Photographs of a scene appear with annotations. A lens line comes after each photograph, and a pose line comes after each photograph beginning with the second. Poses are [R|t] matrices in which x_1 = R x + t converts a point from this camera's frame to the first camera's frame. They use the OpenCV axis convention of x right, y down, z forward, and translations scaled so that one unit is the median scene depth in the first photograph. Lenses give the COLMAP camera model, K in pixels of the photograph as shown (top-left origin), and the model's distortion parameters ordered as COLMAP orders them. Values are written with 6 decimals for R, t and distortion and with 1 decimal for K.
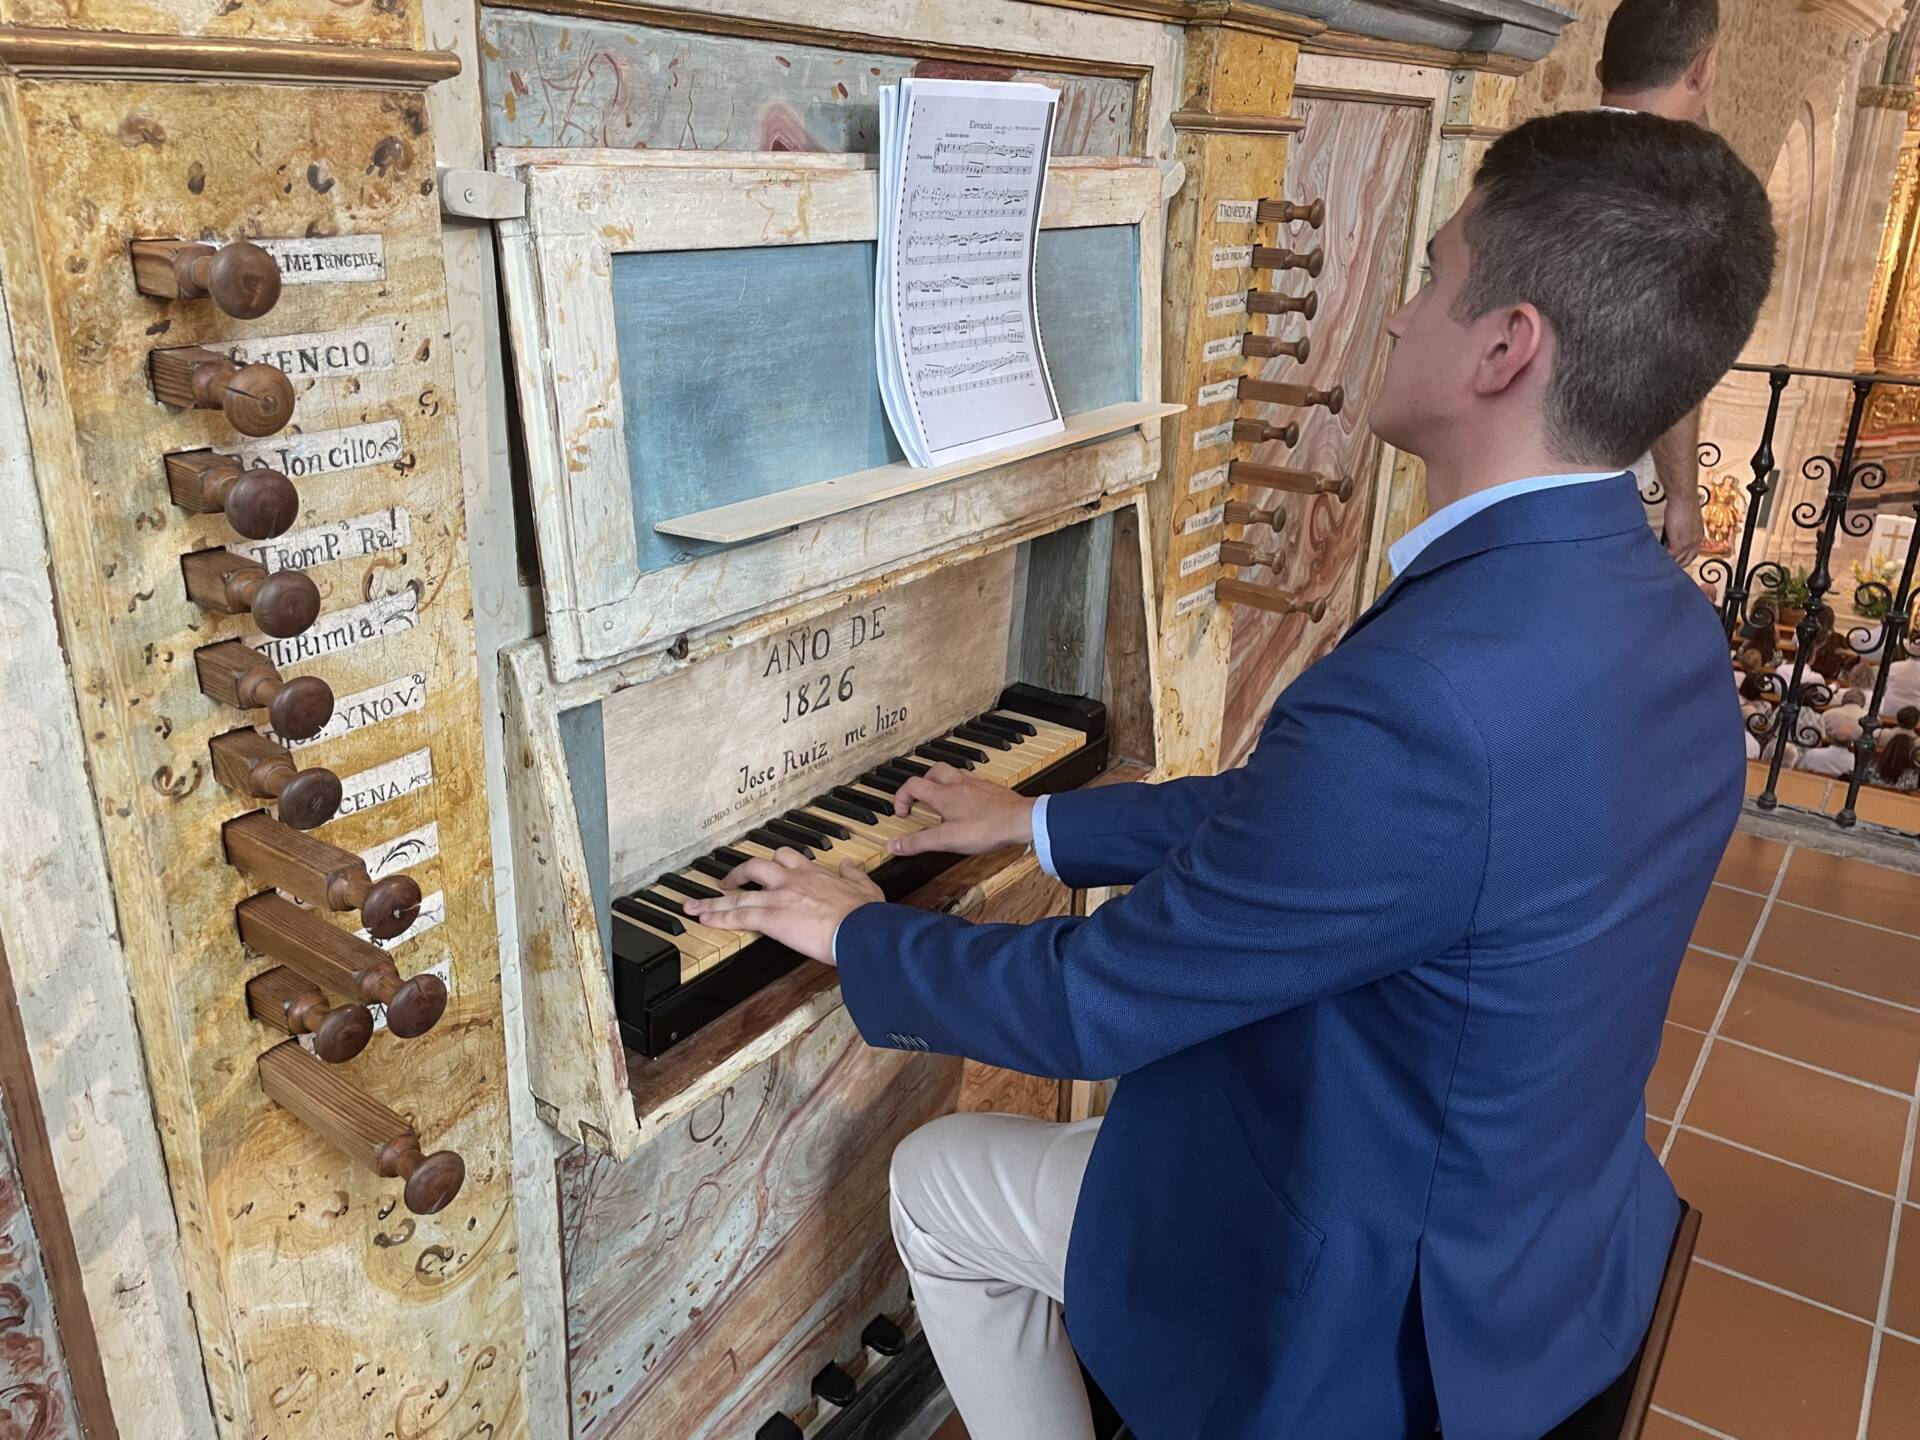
lens RADIAL K [[1452.4, 0, 964.3], [0, 1452.4, 699.6], [0, 0, 1]] dist [0.069813, -0.090838]
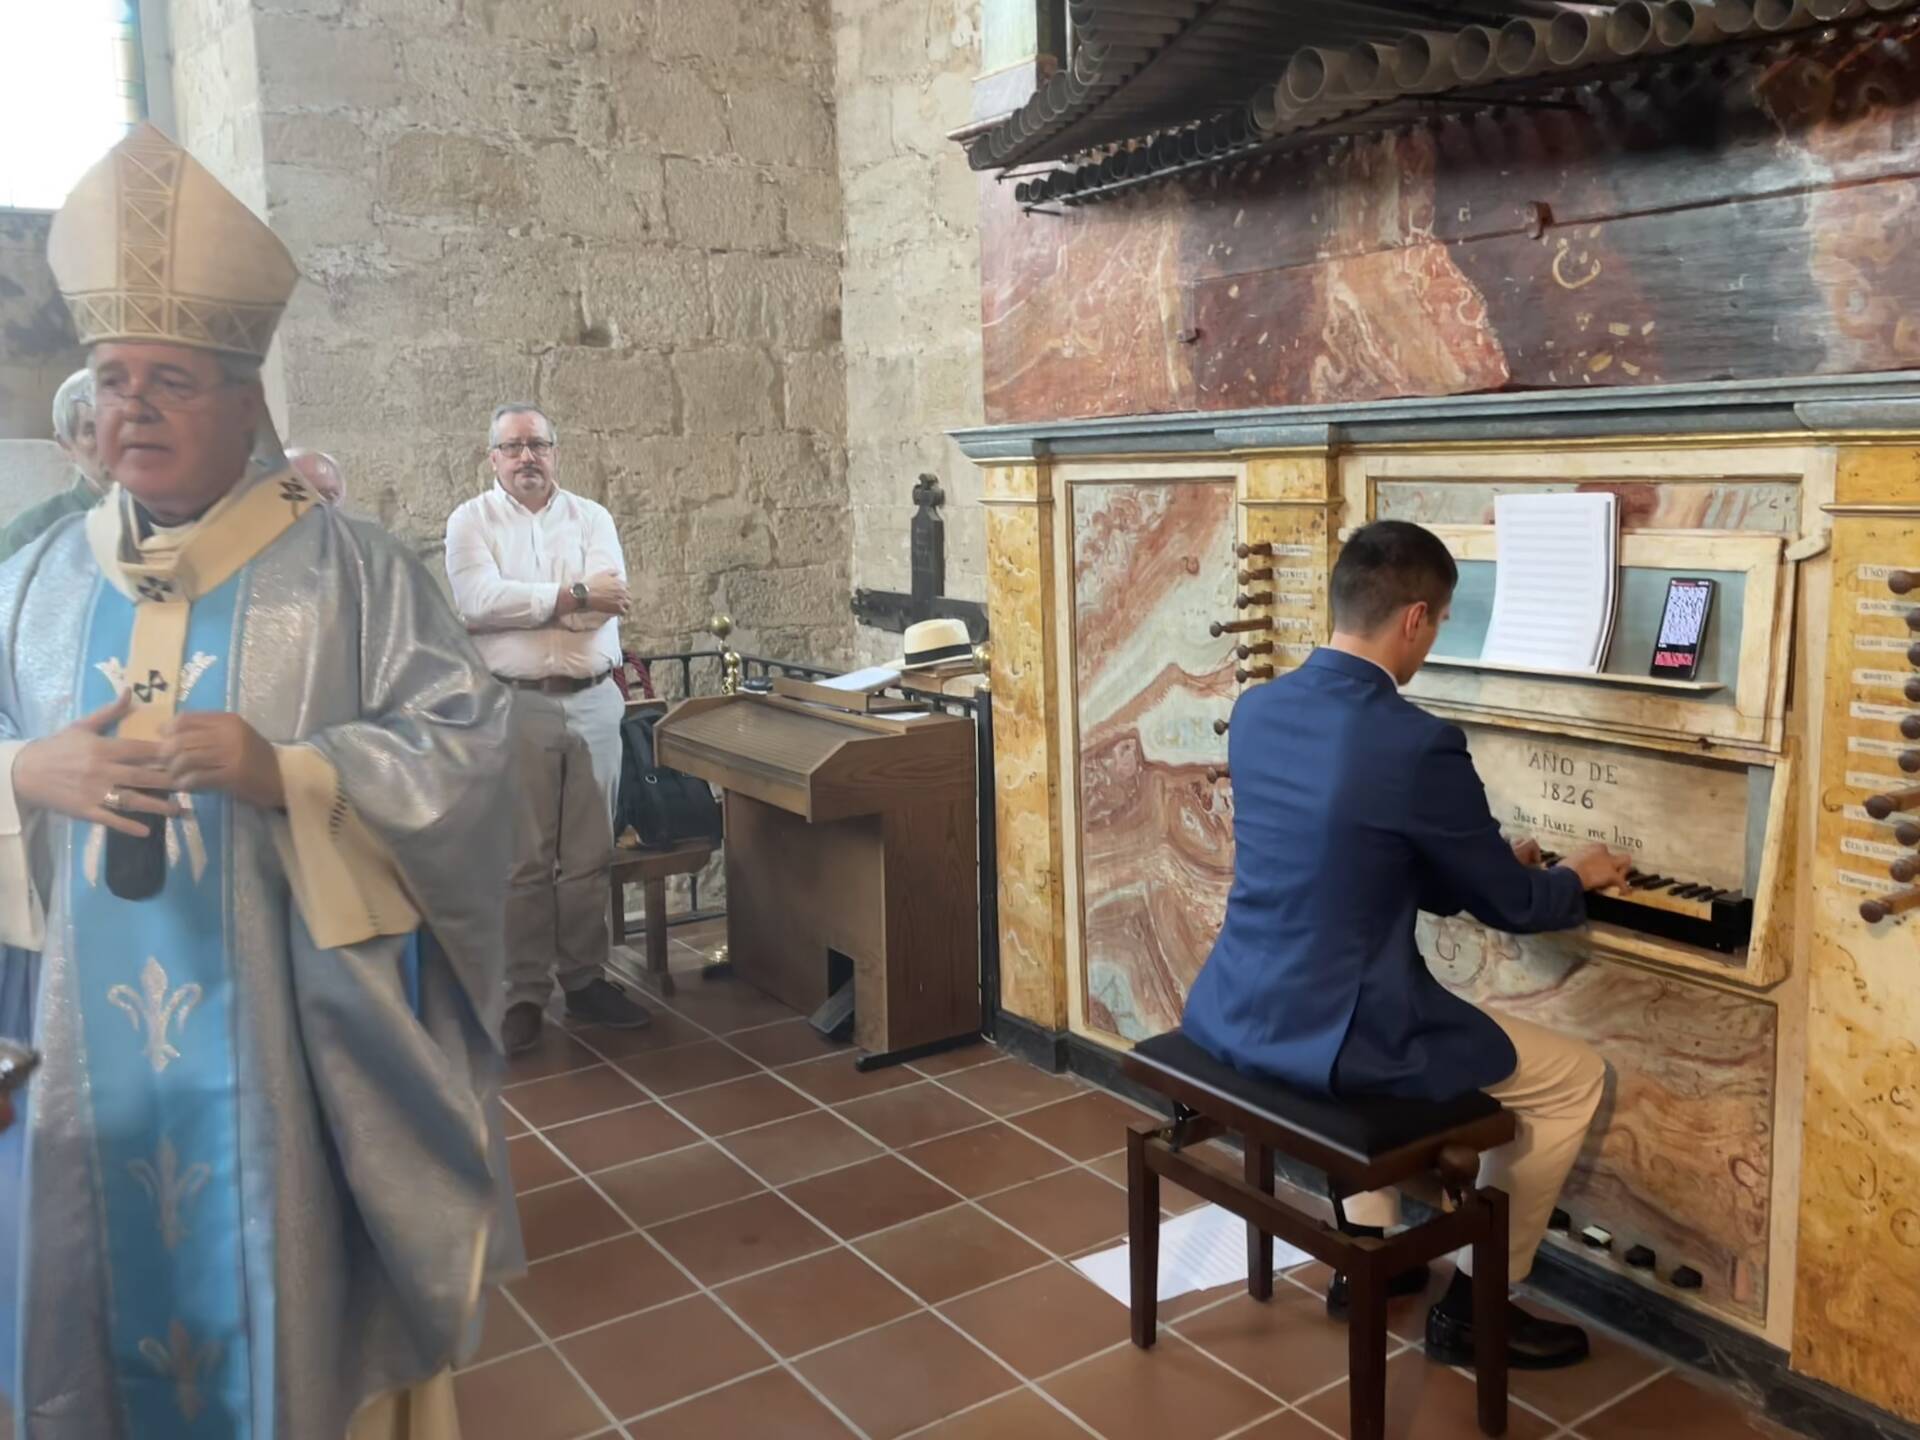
lens RADIAL K [[1587.5, 0, 959.2], [0, 1587.5, 724.0], [0, 0, 1]] dist [0.056849, -0.047689]
pose [[-0.356153, 0.140886, -0.923746, 2.763983], [-0.316953, 0.911748, 0.261258, -0.502761], [0.879031, 0.385832, -0.280068, 1.135383]]
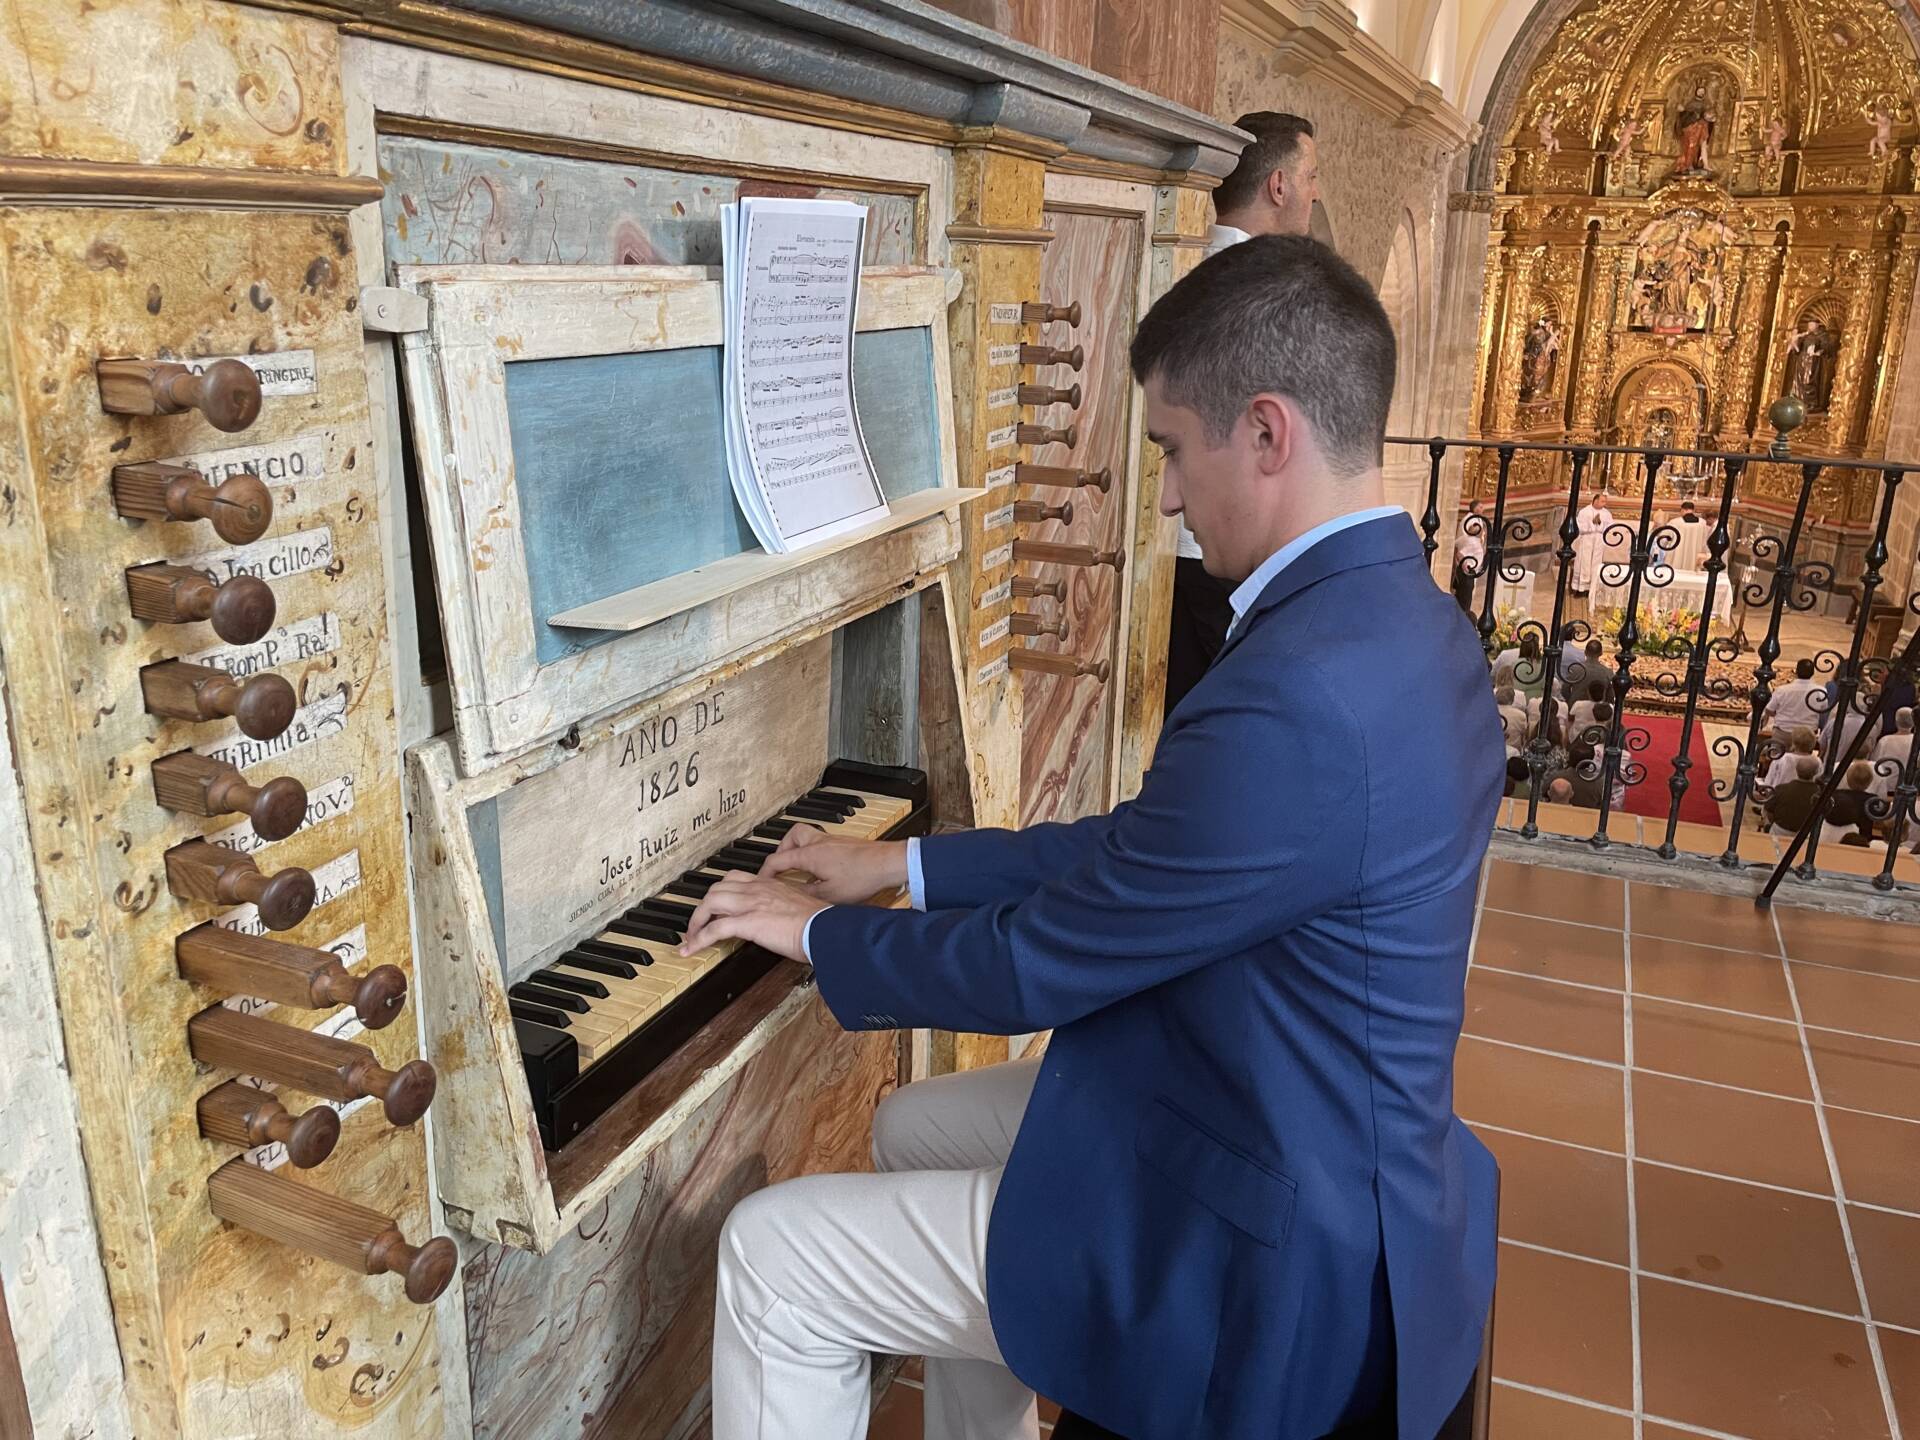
lens RADIAL K [[1452.4, 0, 967.8], [0, 1452.4, 704.9], [0, 0, 1]] dist [0.069813, -0.090838]
pose [[0.976673, -0.073940, 0.201601, -0.129603], [0.086175, 0.994891, -0.052590, 0.020055], [-0.196683, 0.068737, 0.978055, -0.064591]]
